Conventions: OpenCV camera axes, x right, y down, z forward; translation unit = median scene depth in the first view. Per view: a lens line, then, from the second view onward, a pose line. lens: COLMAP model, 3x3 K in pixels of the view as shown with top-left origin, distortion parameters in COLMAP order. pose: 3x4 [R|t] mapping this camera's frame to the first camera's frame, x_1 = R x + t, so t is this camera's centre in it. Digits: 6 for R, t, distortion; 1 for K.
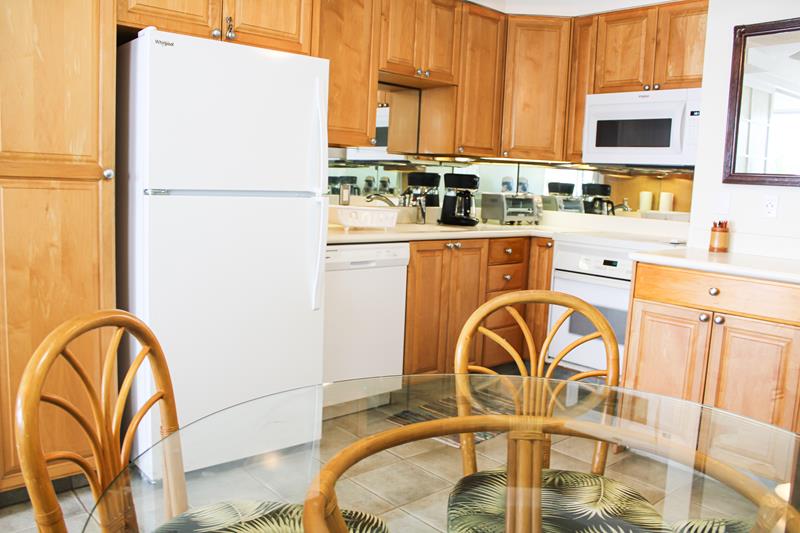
lens RADIAL K [[661.4, 0, 400.0], [0, 661.4, 266.5], [0, 0, 1]] dist [-0.180856, 0.186995]
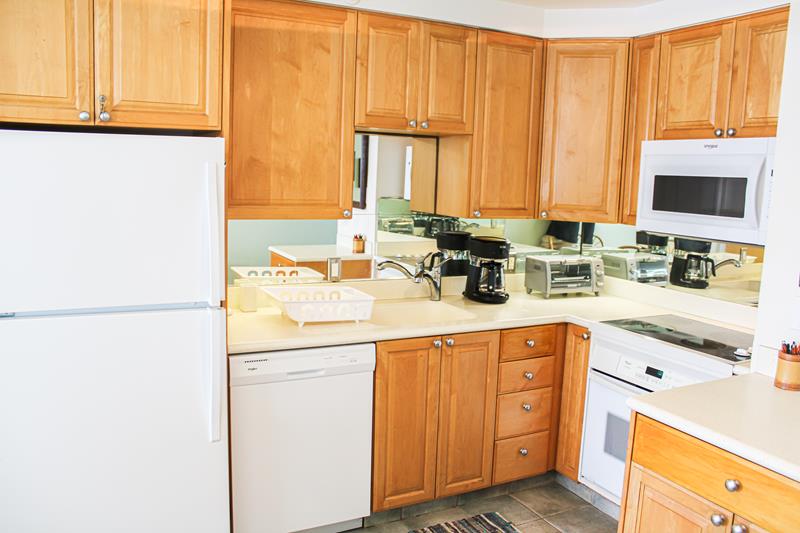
lens RADIAL K [[661.4, 0, 400.0], [0, 661.4, 266.5], [0, 0, 1]] dist [-0.180856, 0.186995]
pose [[0.965325, 0.022771, -0.260055, 0.215536], [-0.022204, 0.999740, 0.005121, -0.116258], [0.260104, 0.000831, 0.965580, 0.193992]]
